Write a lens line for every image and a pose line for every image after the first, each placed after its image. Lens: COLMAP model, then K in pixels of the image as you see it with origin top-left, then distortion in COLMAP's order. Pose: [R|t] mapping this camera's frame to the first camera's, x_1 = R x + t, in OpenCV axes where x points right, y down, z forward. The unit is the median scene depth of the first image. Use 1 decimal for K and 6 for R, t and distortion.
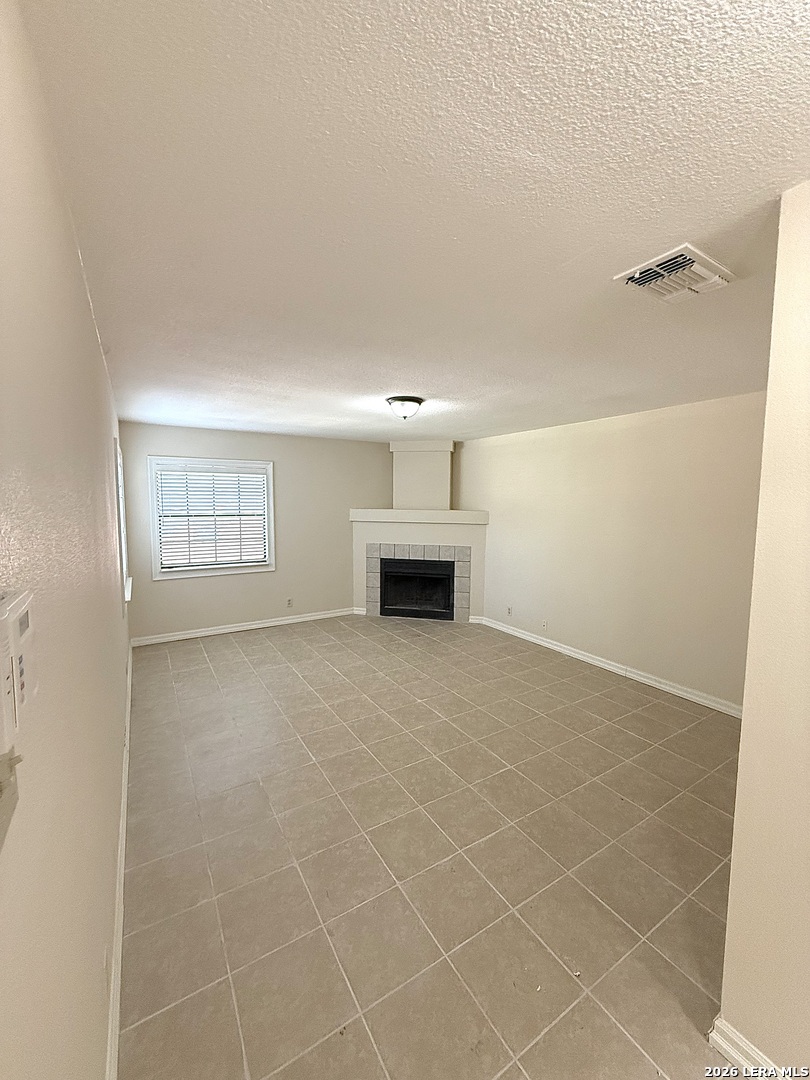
lens RADIAL K [[429.3, 0, 405.5], [0, 429.3, 537.6], [0, 0, 1]] dist [-0.002177, -0.000177]
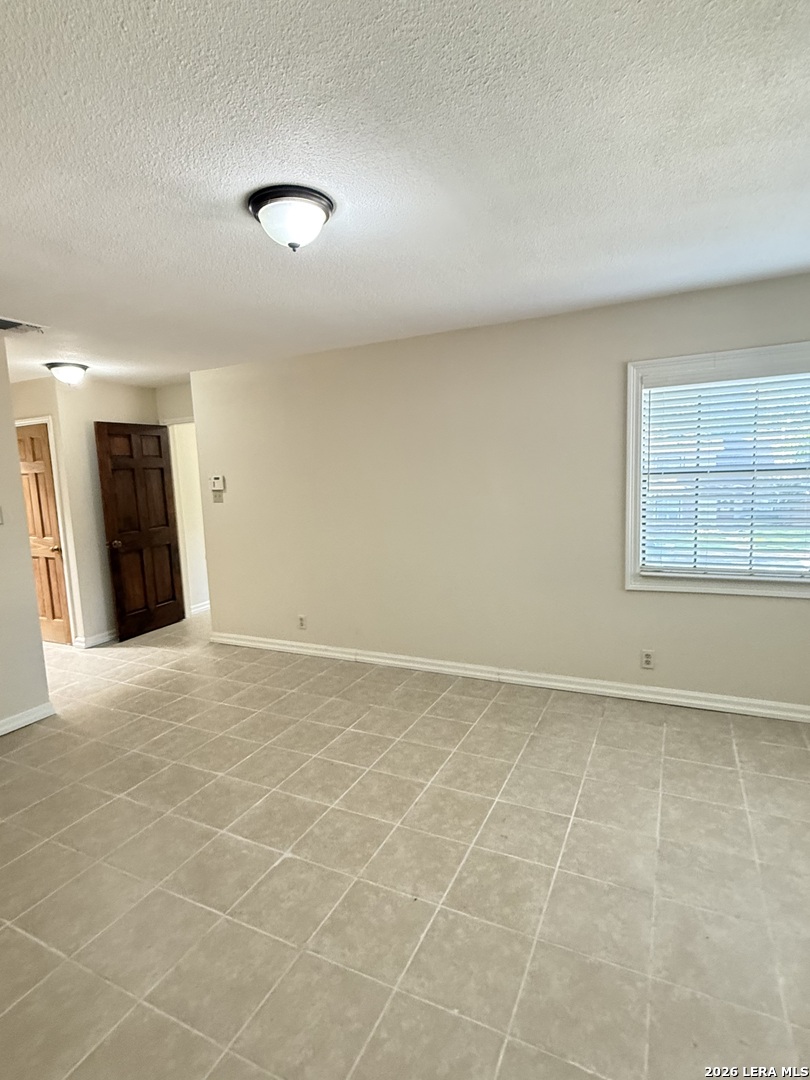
lens RADIAL K [[546.3, 0, 404.2], [0, 546.3, 546.2], [0, 0, 1]] dist [0.004743, 0.000394]
pose [[-0.848014, 0.100567, -0.520344, 0.218375], [-0.009311, 0.978852, 0.204357, -0.098742], [0.529892, 0.178143, -0.829144, 1.589128]]
